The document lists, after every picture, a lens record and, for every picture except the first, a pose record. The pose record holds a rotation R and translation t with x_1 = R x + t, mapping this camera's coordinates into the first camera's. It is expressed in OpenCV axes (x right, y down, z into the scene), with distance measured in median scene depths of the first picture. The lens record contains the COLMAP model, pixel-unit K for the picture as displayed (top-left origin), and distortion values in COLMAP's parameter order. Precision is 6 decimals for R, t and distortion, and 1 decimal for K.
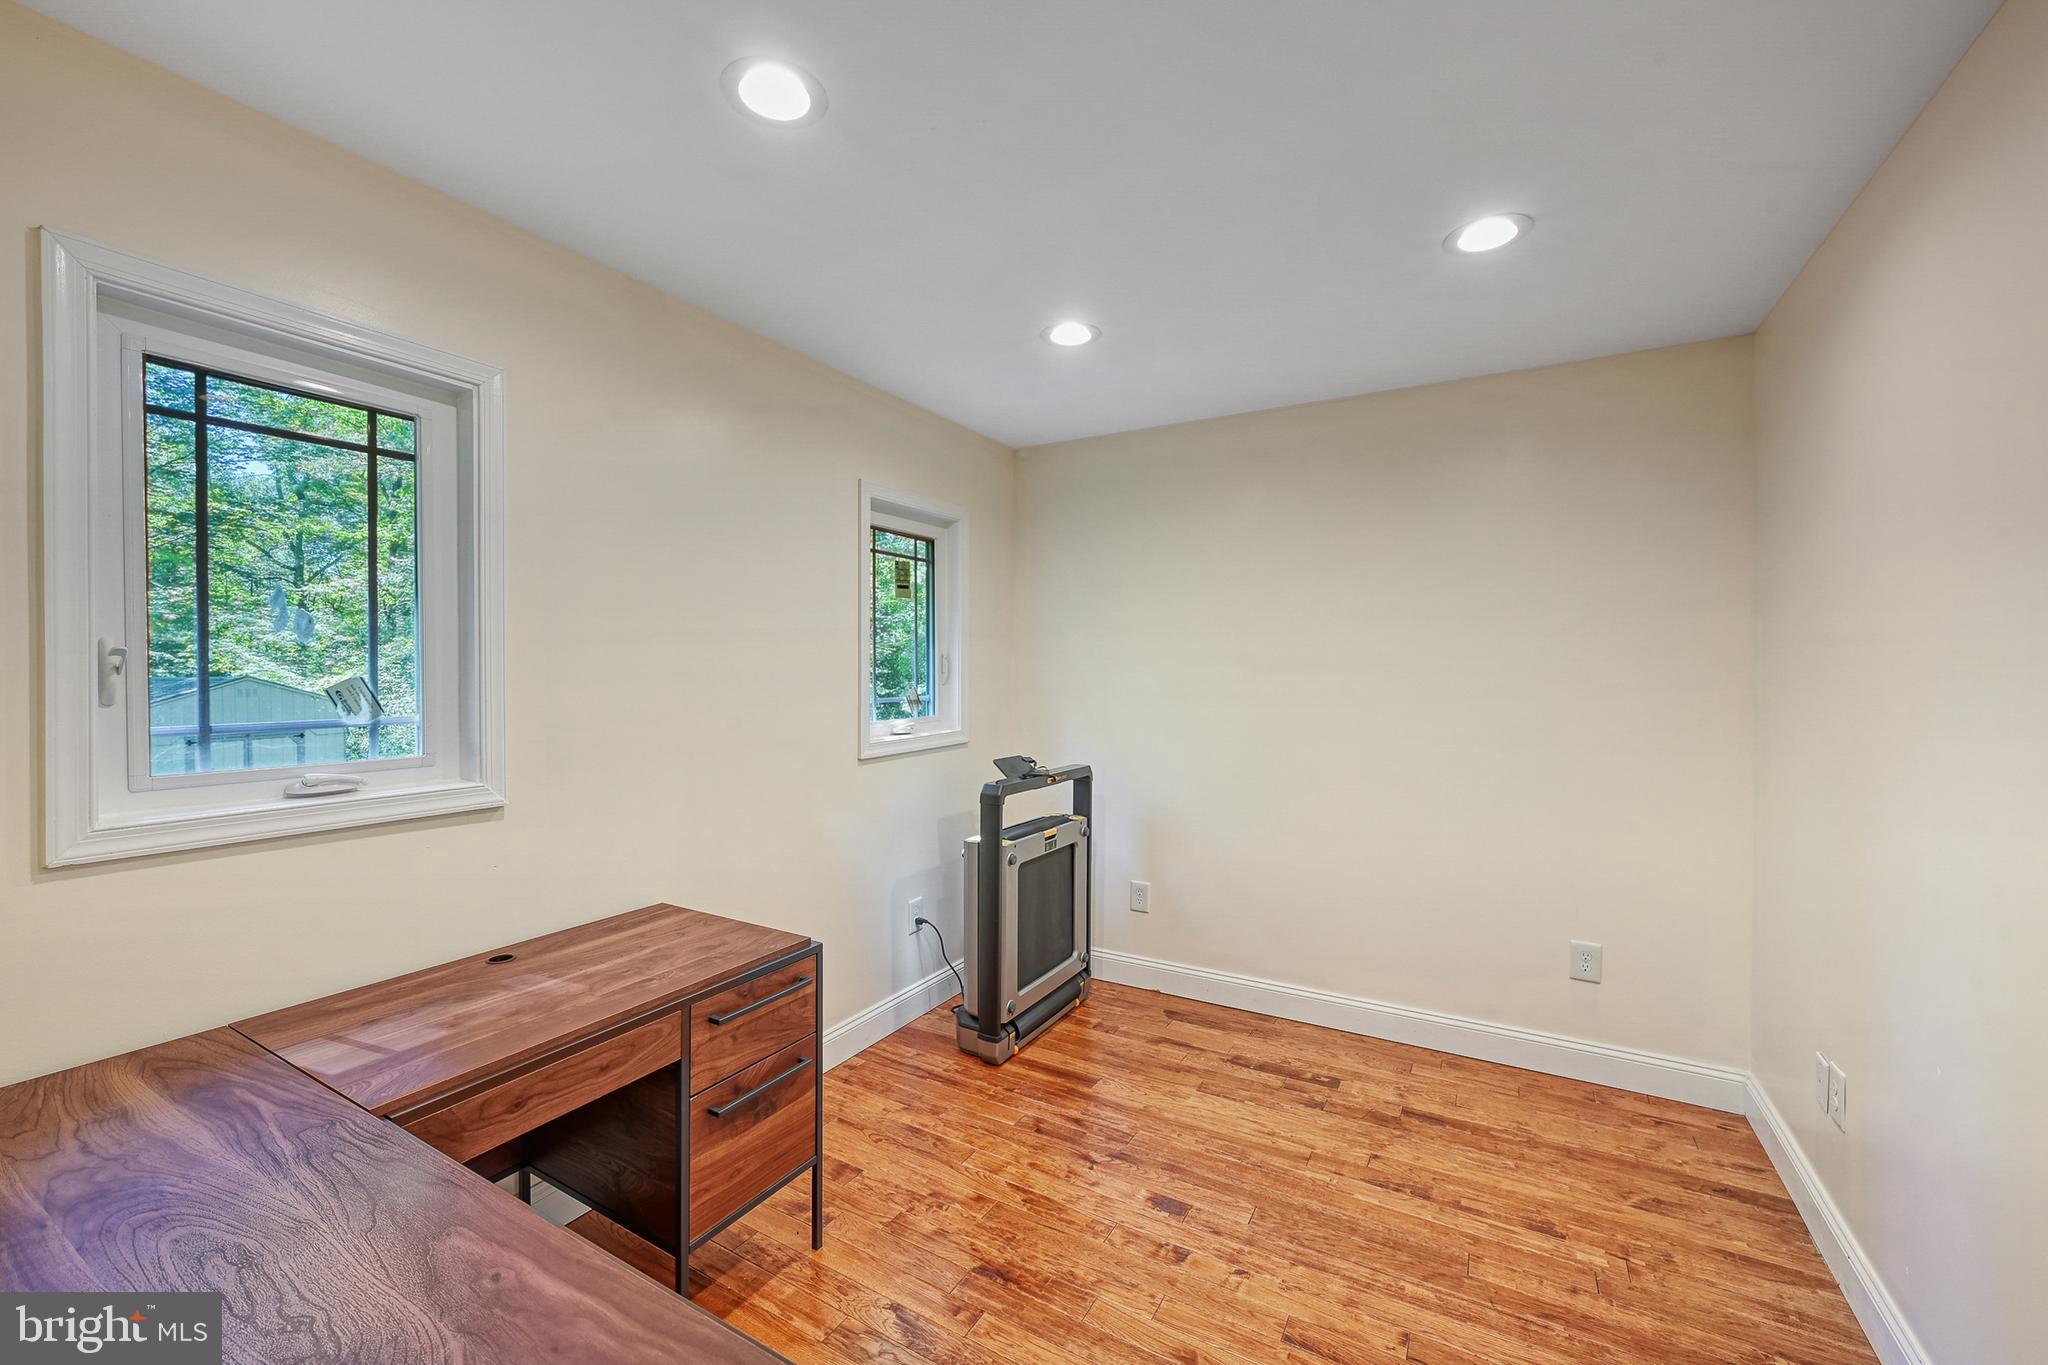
lens RADIAL K [[813.5, 0, 1024.0], [0, 813.5, 682.5], [0, 0, 1]] dist [-0.000577, 0.000070]
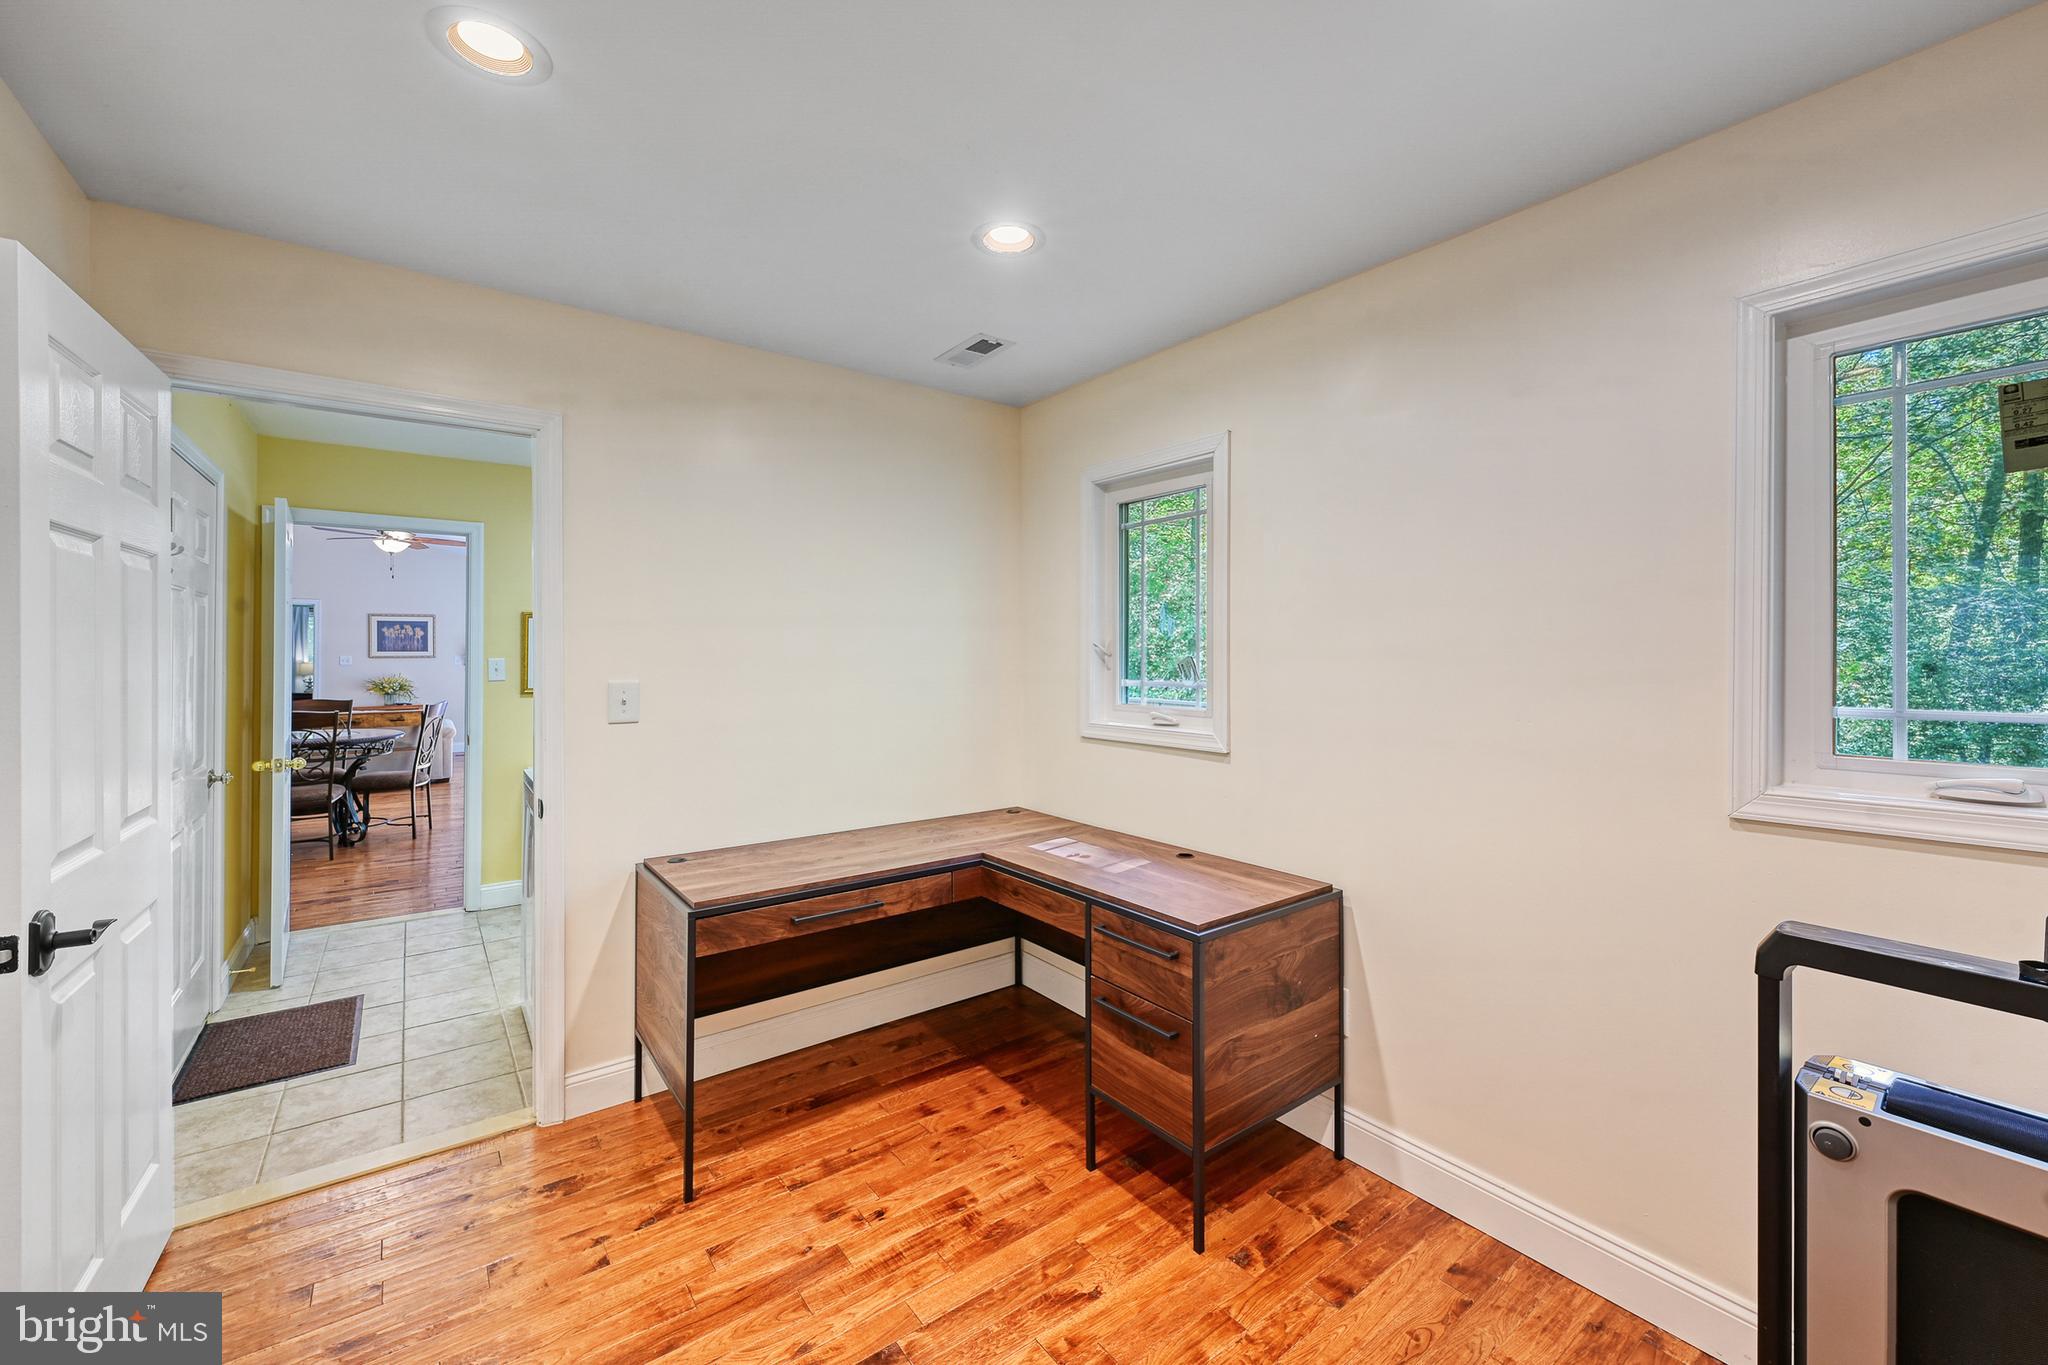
lens RADIAL K [[818.6, 0, 1011.6], [0, 818.6, 649.2], [0, 0, 1]] dist [-0.000800, 0.000015]
pose [[-0.395339, -0.007522, -0.918504, 0.785083], [-0.013210, 0.999910, -0.002503, -0.013621], [0.918440, 0.011144, -0.395403, 1.263373]]
